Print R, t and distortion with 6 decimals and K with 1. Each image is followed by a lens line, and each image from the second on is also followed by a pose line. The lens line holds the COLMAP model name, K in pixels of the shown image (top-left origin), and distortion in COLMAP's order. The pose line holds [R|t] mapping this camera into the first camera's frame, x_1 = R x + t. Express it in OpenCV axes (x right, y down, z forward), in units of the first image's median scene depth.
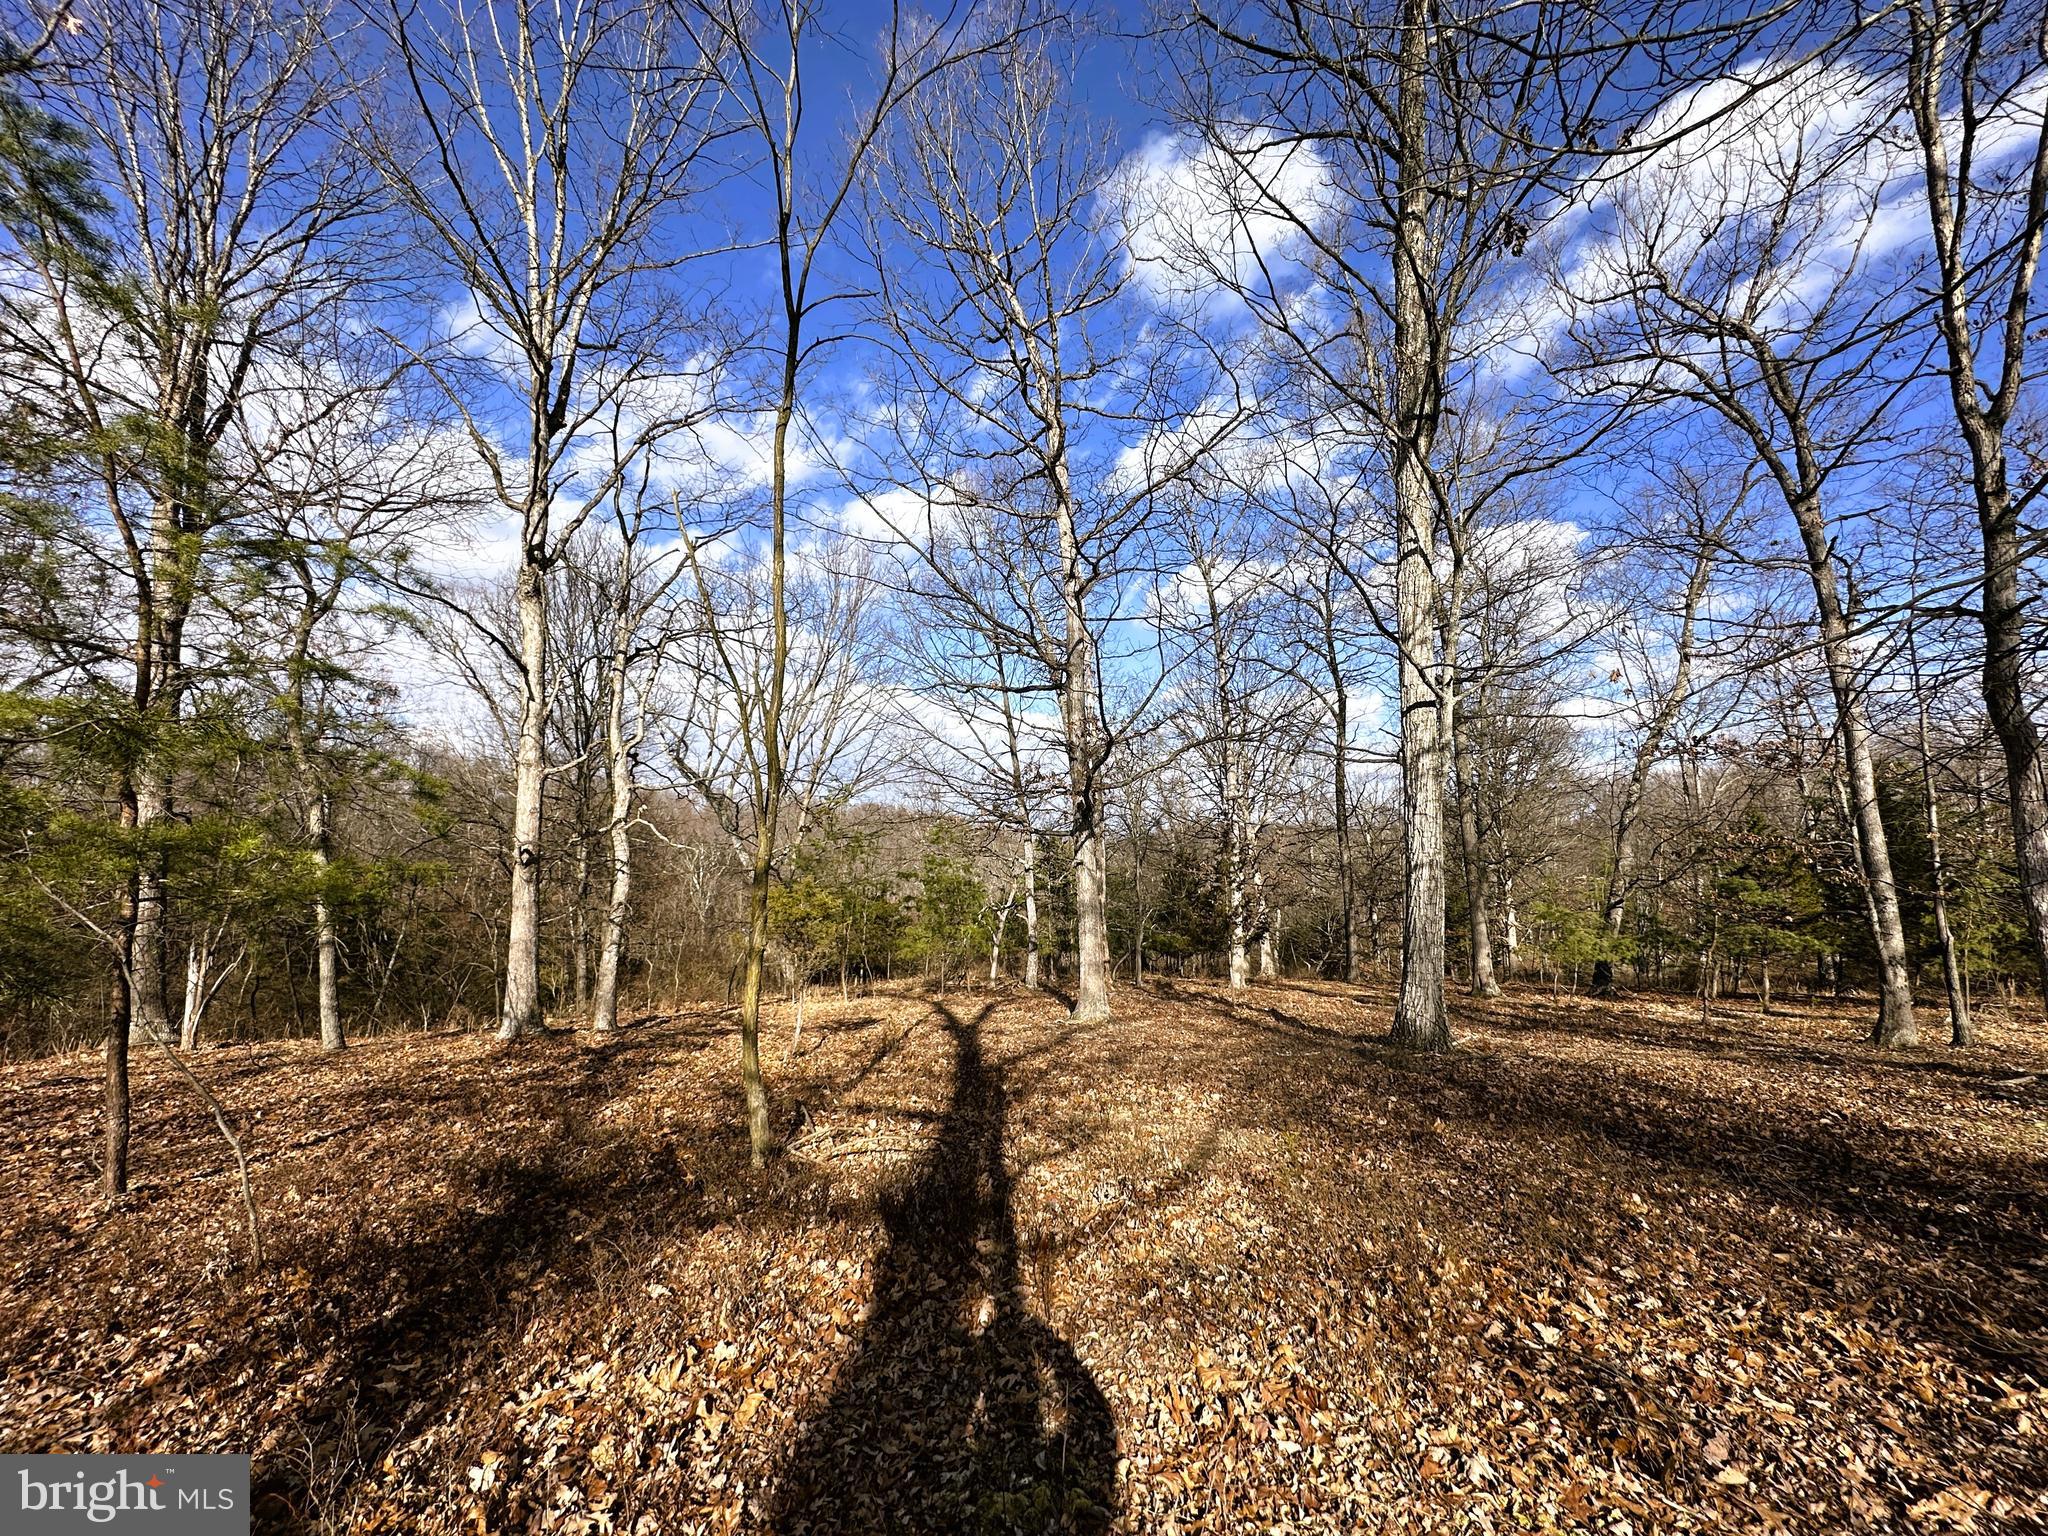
lens RADIAL K [[813.2, 0, 1027.3], [0, 813.2, 764.0], [0, 0, 1]] dist [-0.003892, 0.000649]
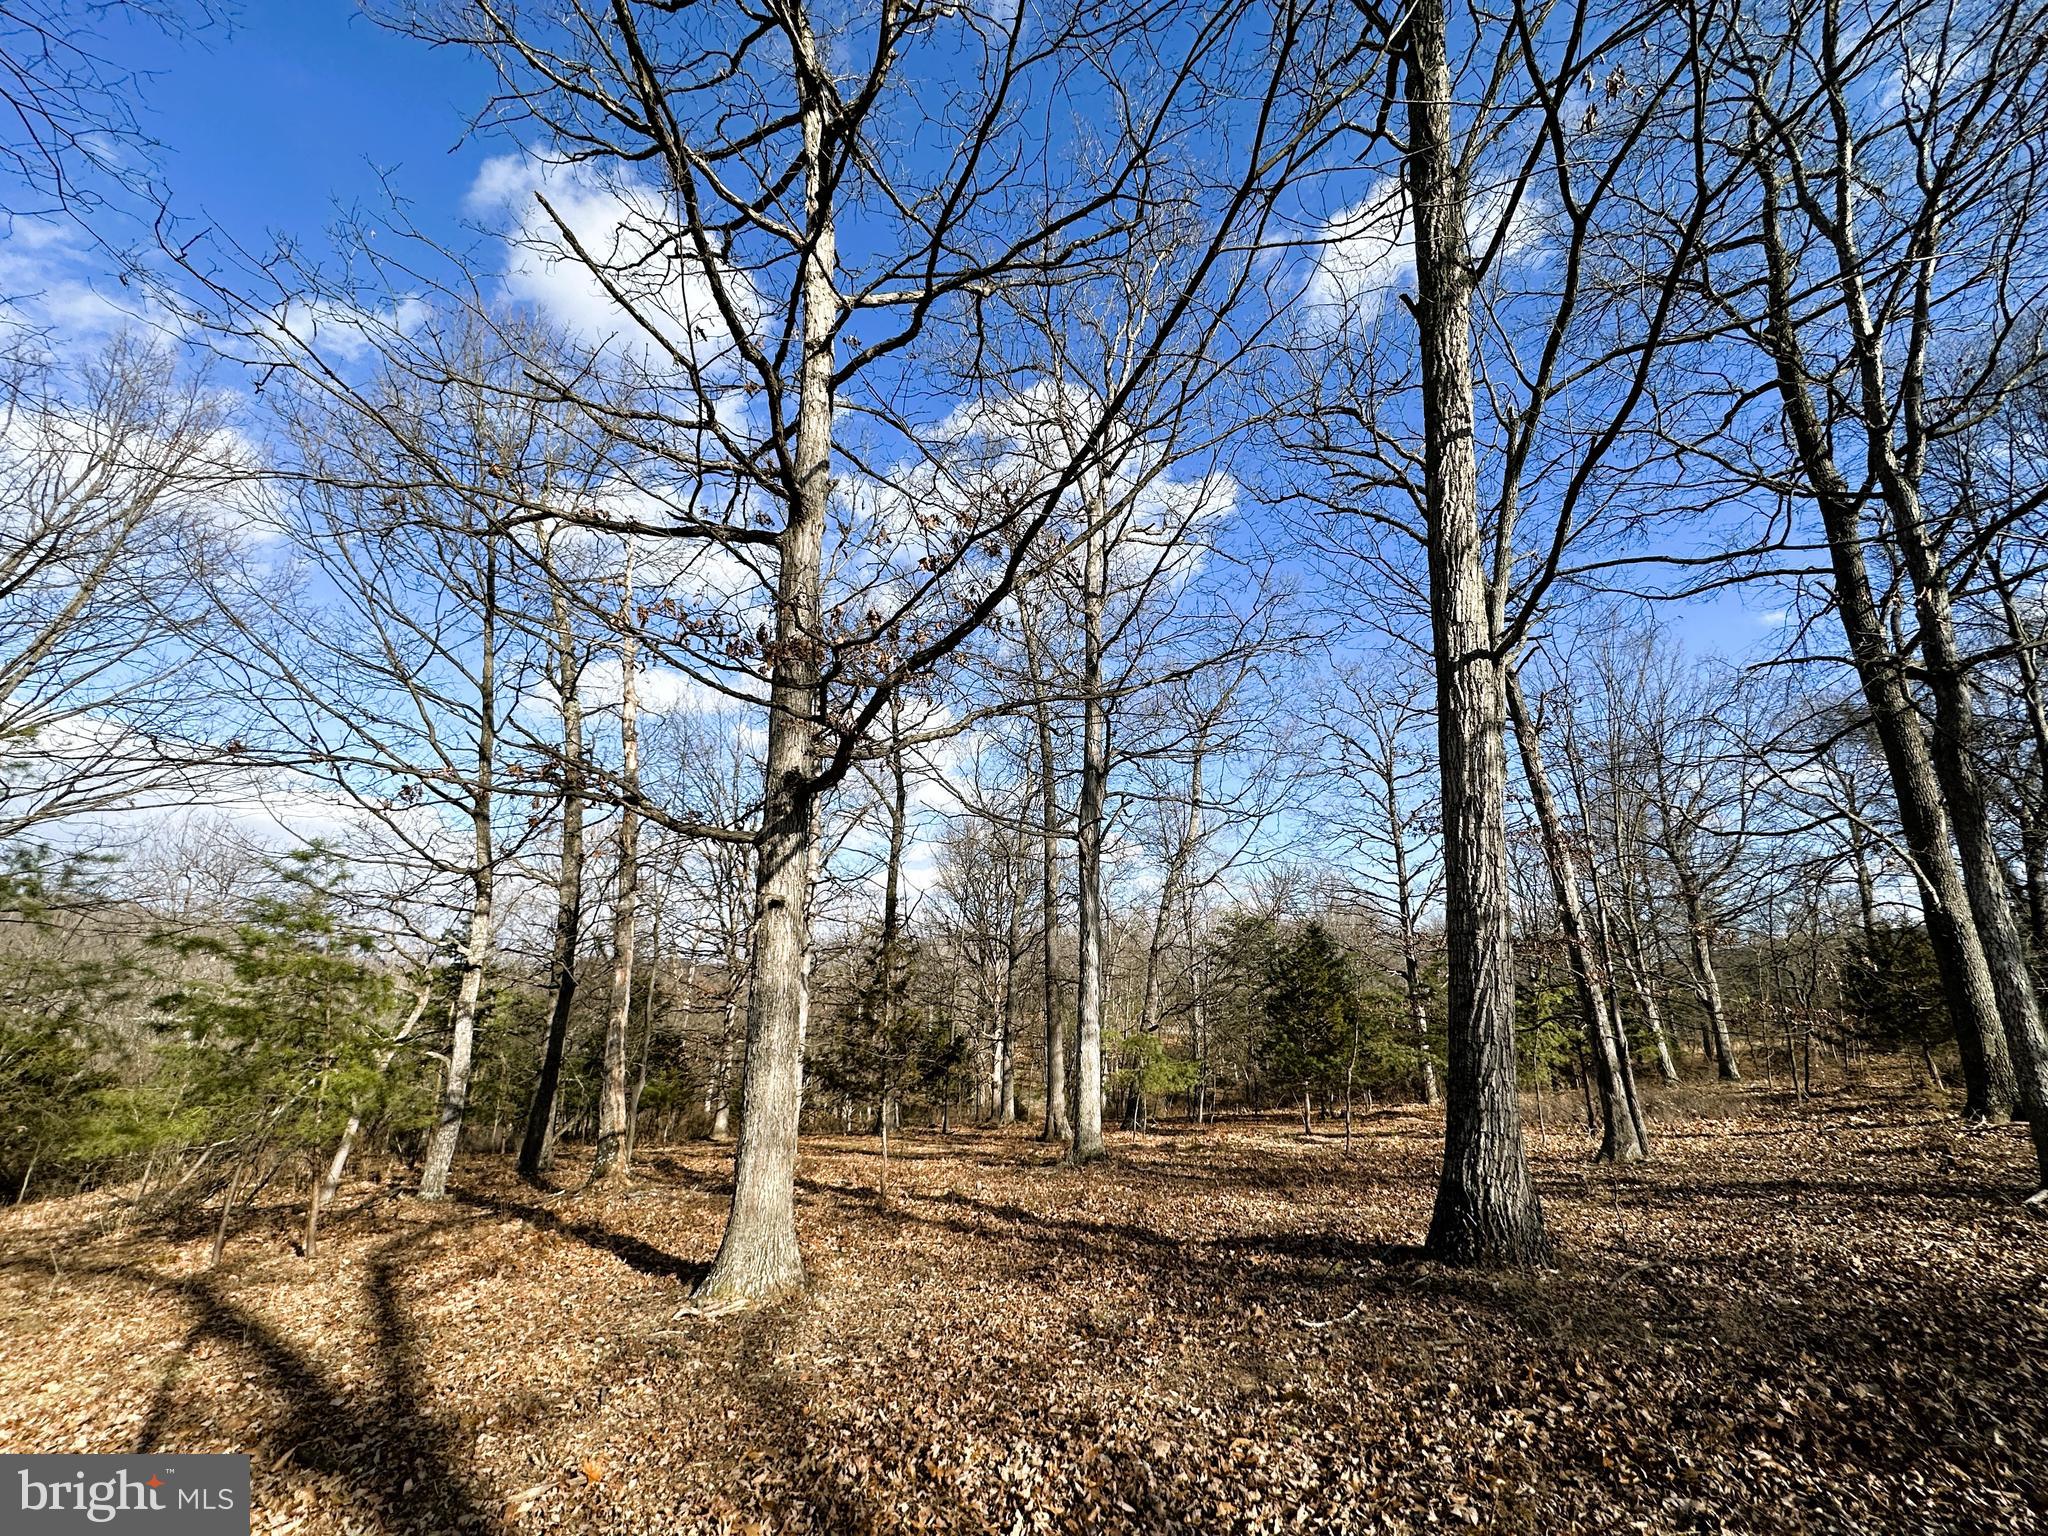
lens RADIAL K [[813.2, 0, 1027.3], [0, 813.2, 764.0], [0, 0, 1]] dist [-0.003892, 0.000649]
pose [[0.778326, 0.192595, 0.597591, -0.152450], [-0.089284, 0.976069, -0.198285, 0.175508], [-0.621479, 0.100975, 0.776896, 0.796276]]
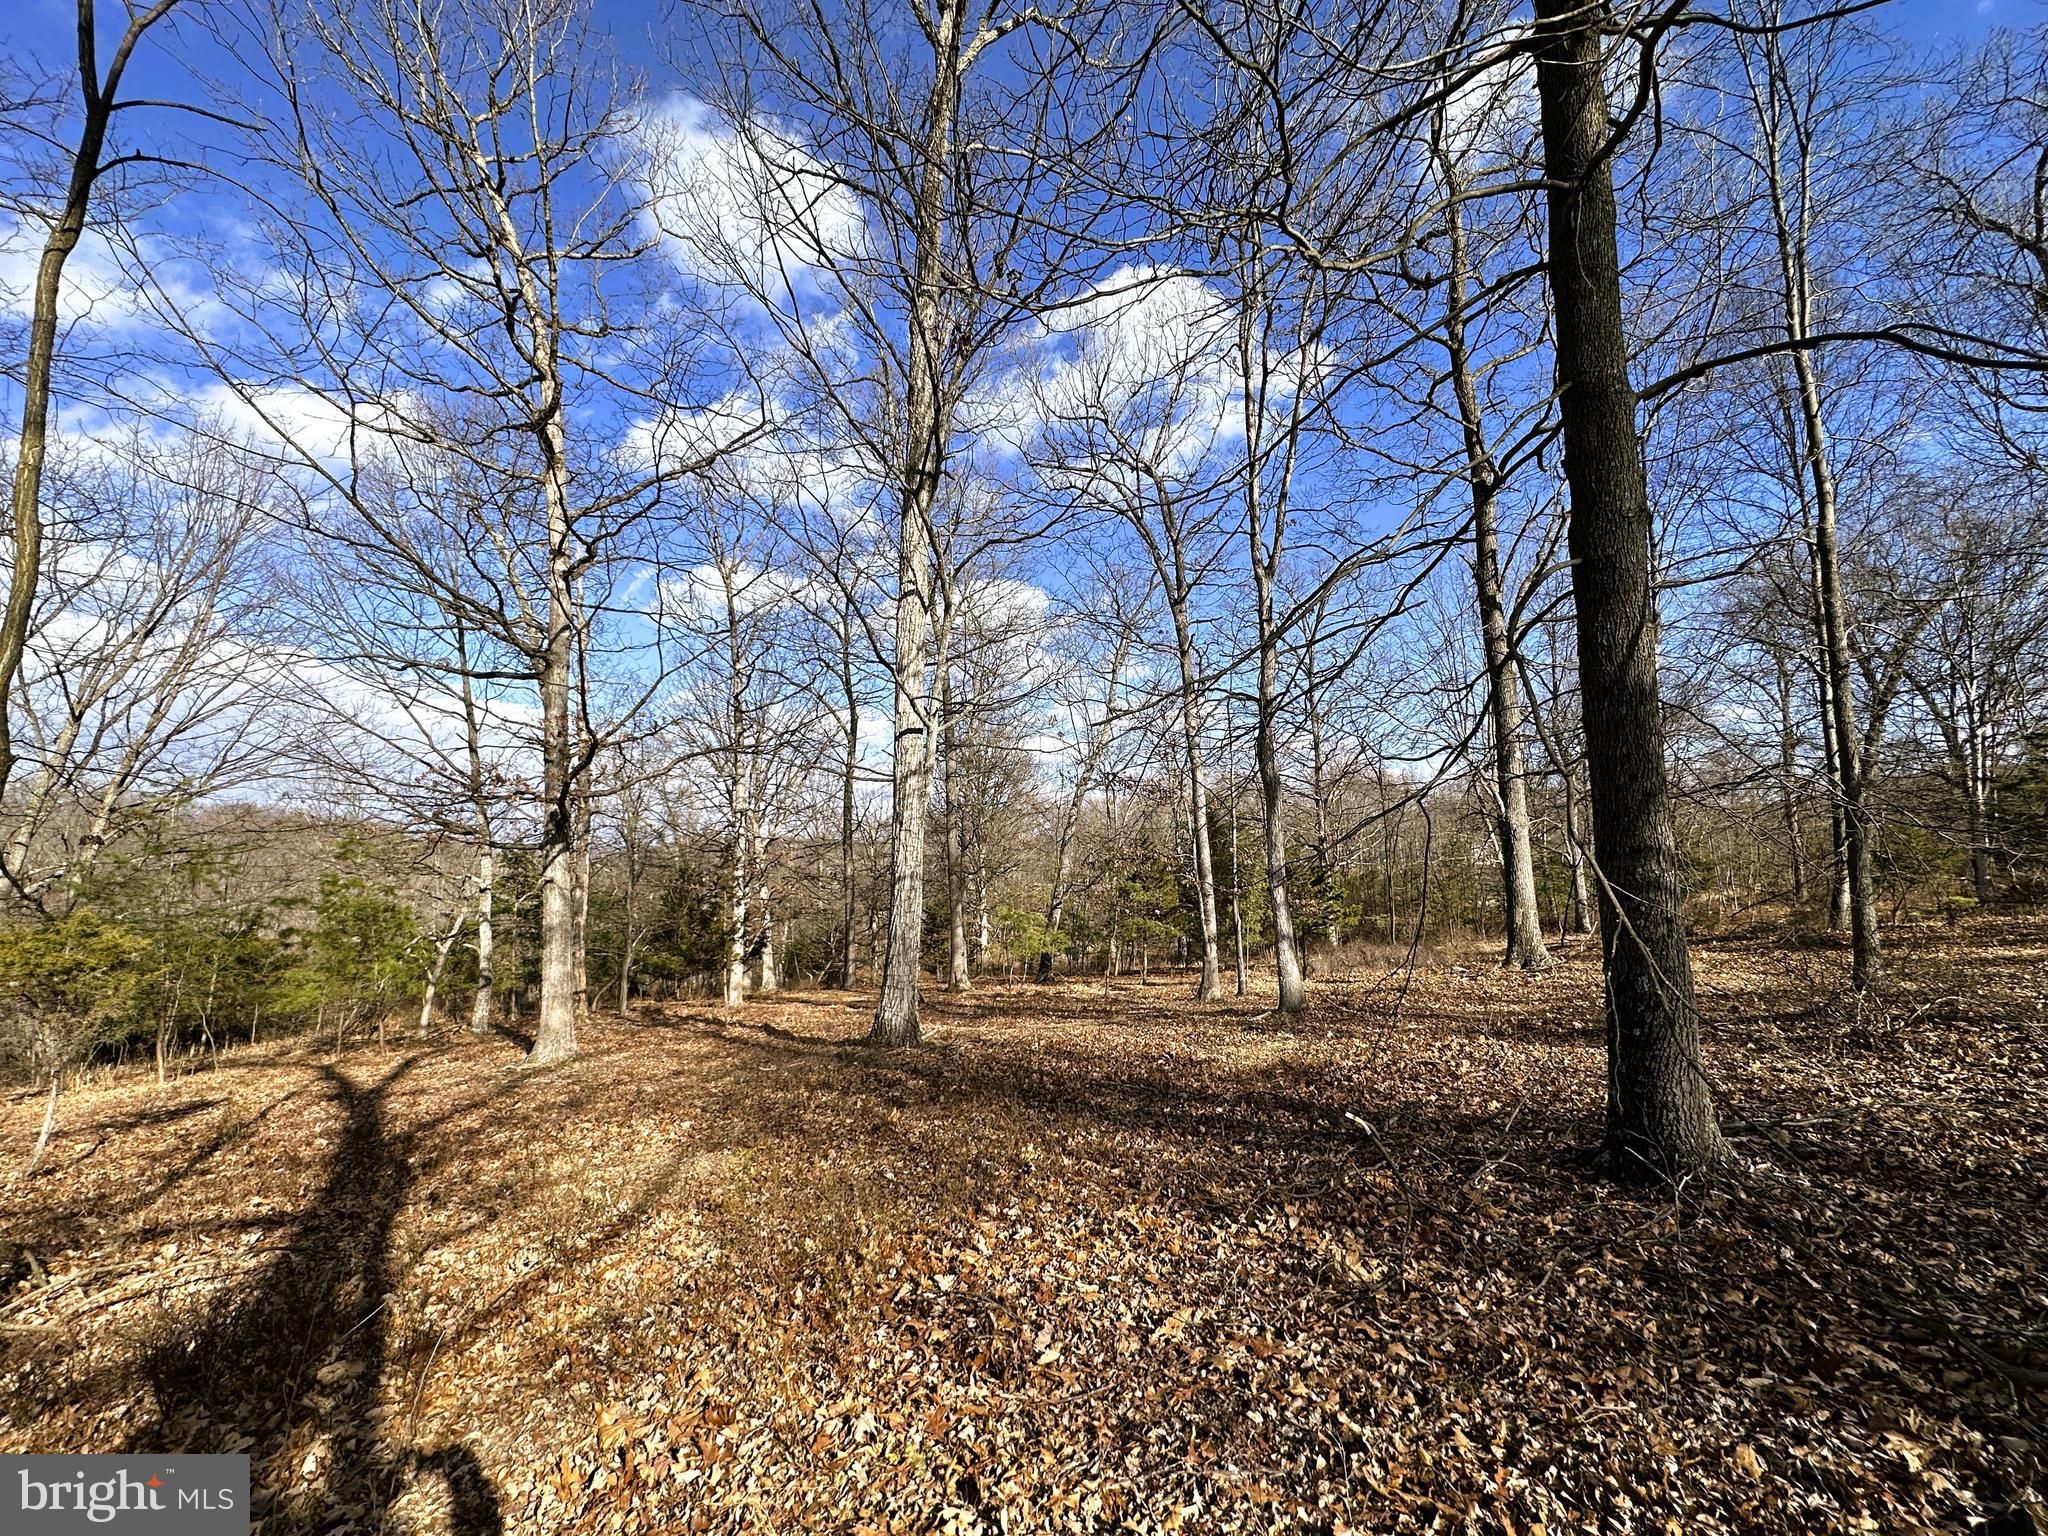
lens RADIAL K [[811.5, 0, 1027.2], [0, 811.5, 764.3], [0, 0, 1]] dist [-0.002446, 0.000558]
pose [[0.837421, 0.057884, 0.543485, 0.020005], [-0.049062, 0.998323, -0.030730, -0.001697], [-0.544353, -0.000930, 0.838856, -0.010342]]
